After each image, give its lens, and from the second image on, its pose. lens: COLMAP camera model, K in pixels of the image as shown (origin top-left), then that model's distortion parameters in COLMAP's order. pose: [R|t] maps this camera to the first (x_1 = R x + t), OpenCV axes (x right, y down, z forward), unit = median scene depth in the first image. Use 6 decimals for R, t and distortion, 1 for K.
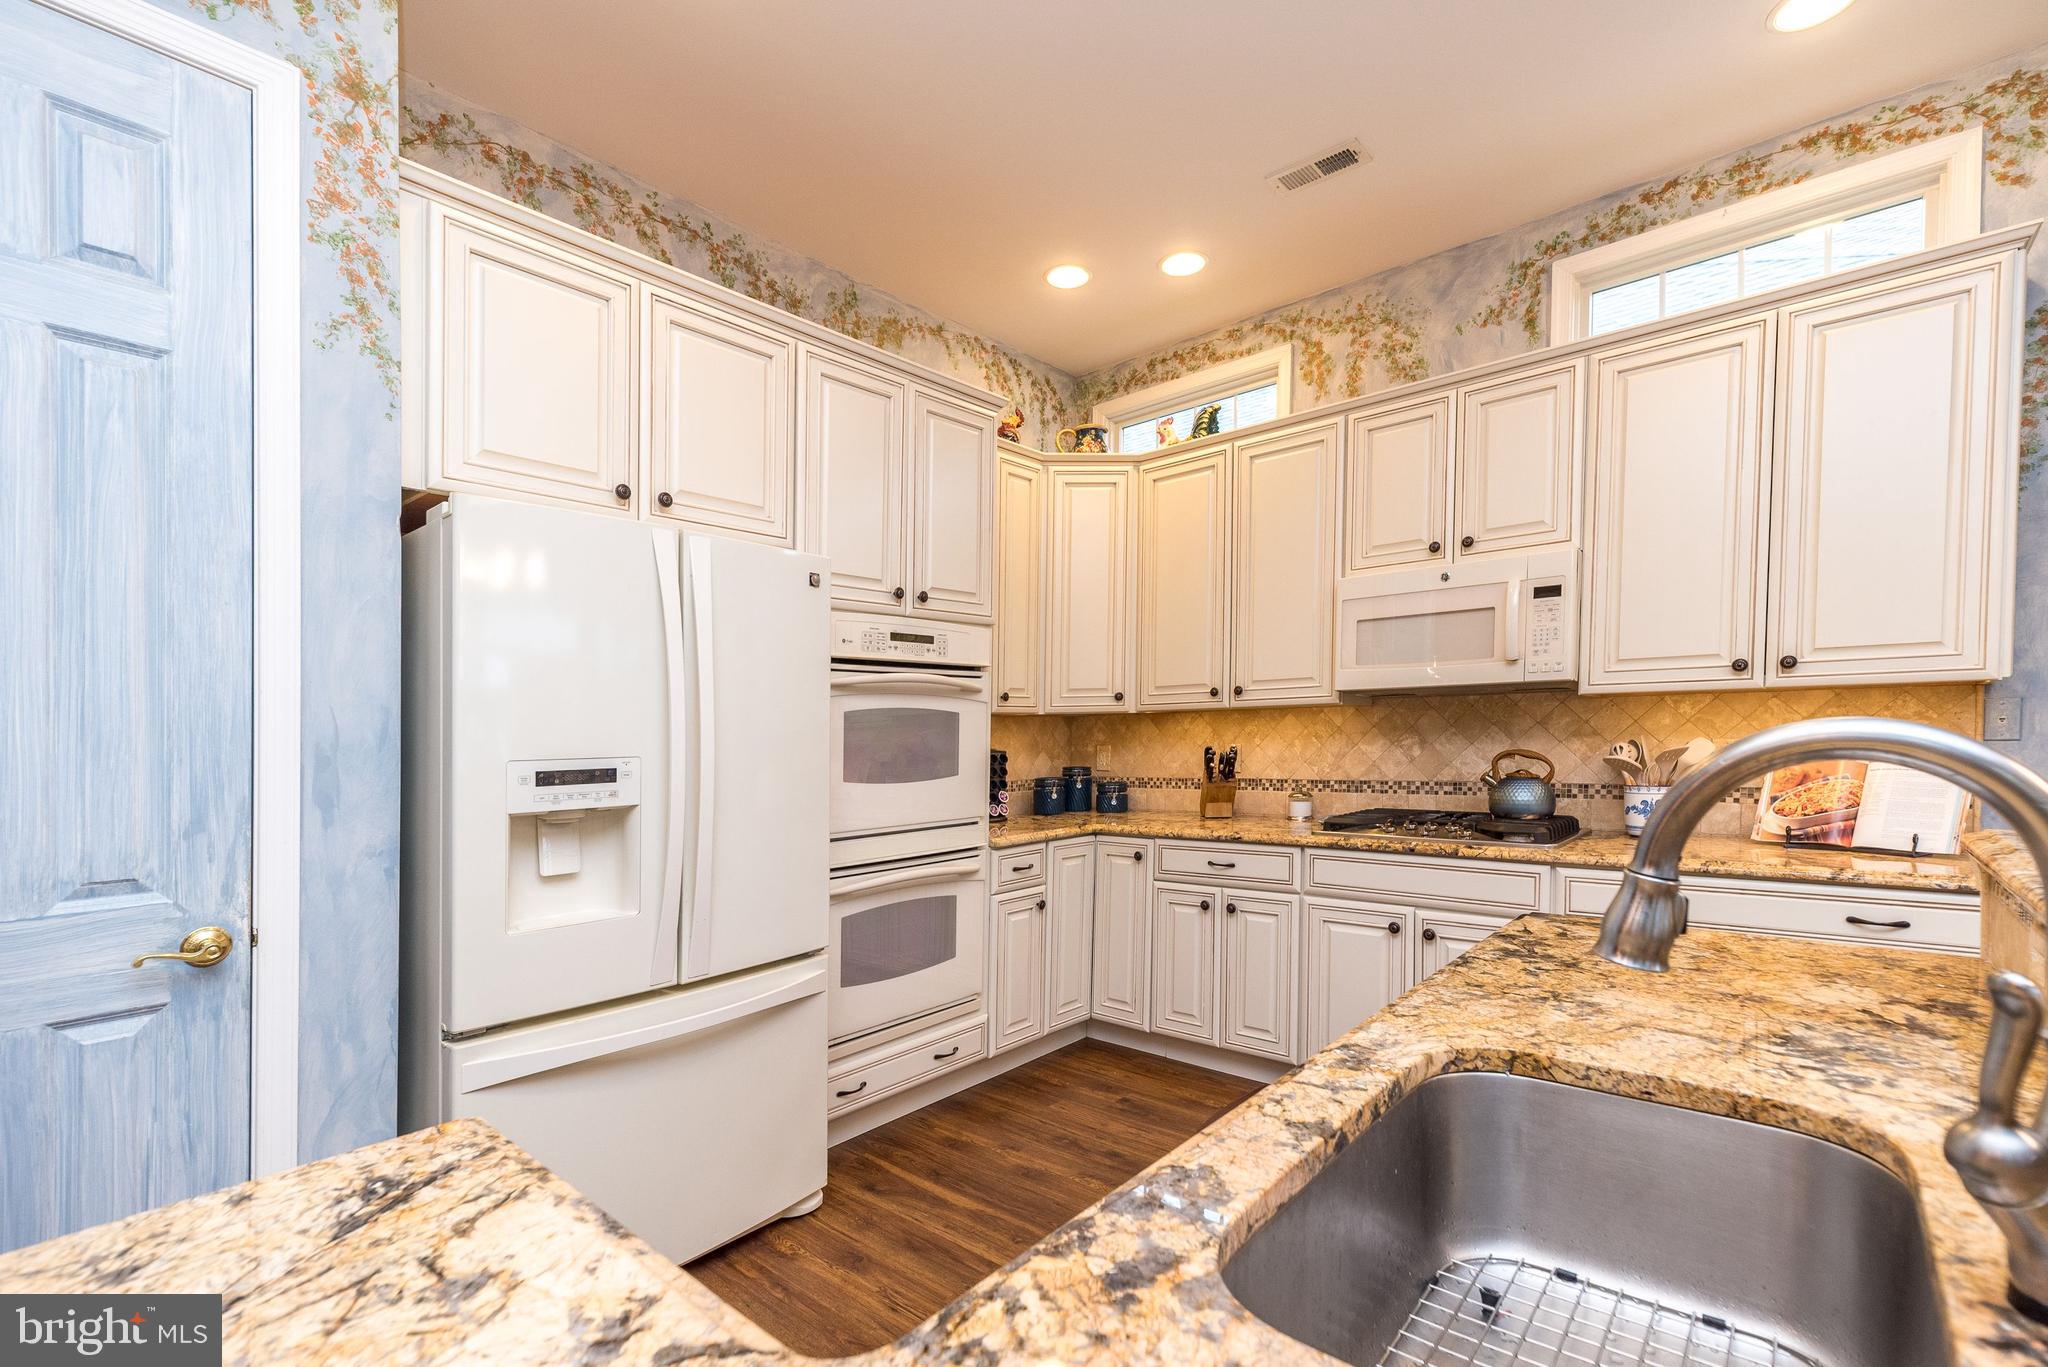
lens RADIAL K [[910.6, 0, 1012.3], [0, 910.6, 747.4], [0, 0, 1]] dist [0.018222, 0.000869]
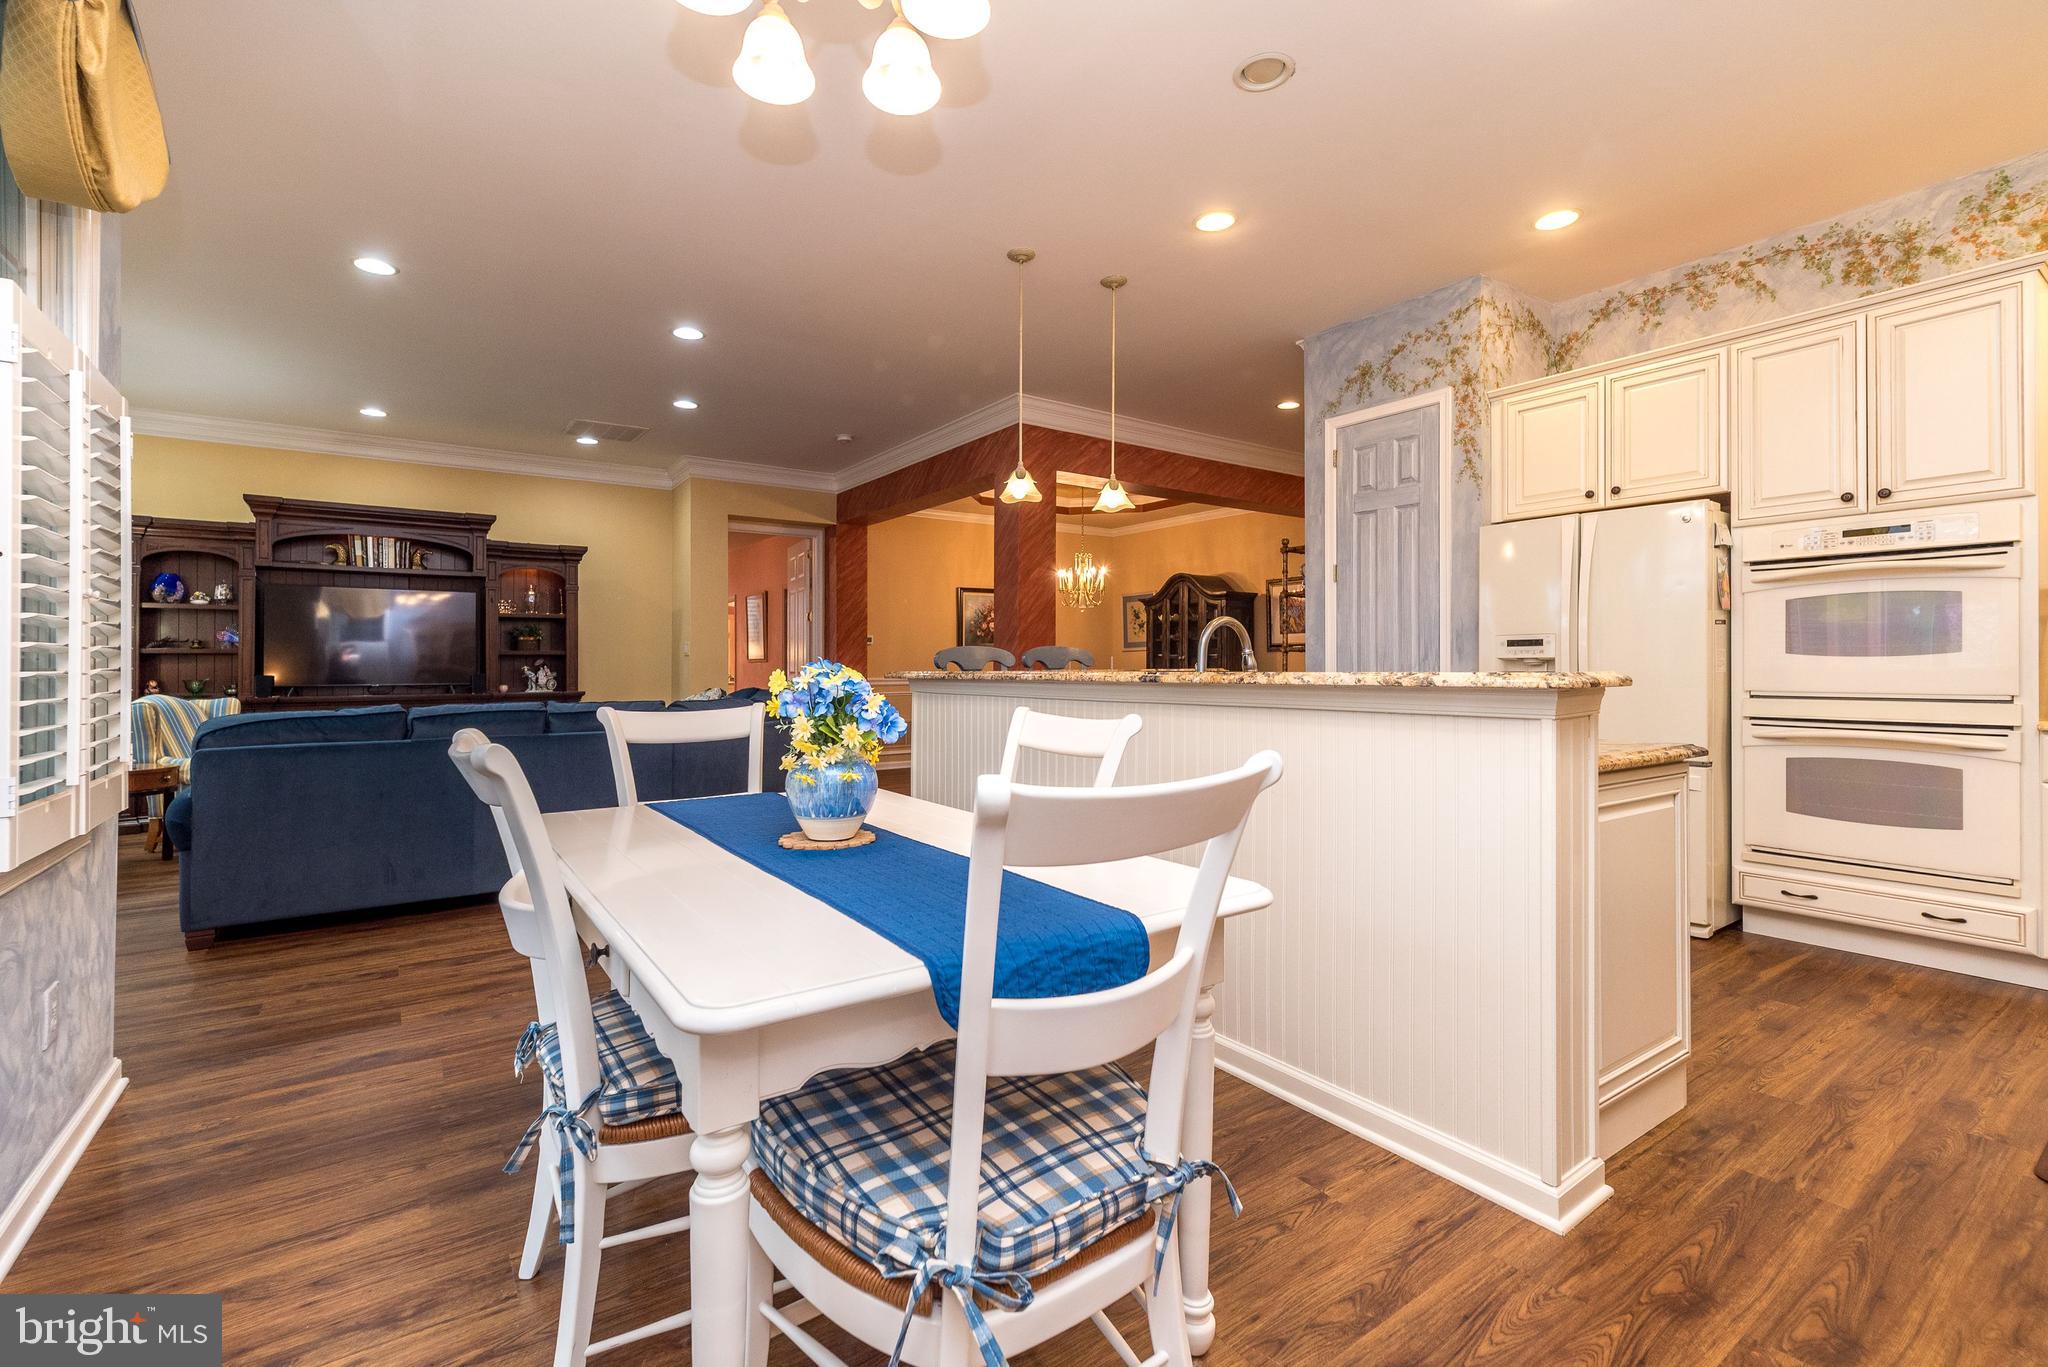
lens RADIAL K [[910.6, 0, 1021.5], [0, 910.6, 692.1], [0, 0, 1]] dist [0.018222, 0.000869]
pose [[-0.217339, 0.041578, -0.975210, 0.721773], [-0.011065, 0.998923, 0.045054, 0.024412], [0.976033, 0.020582, -0.216645, 0.115596]]
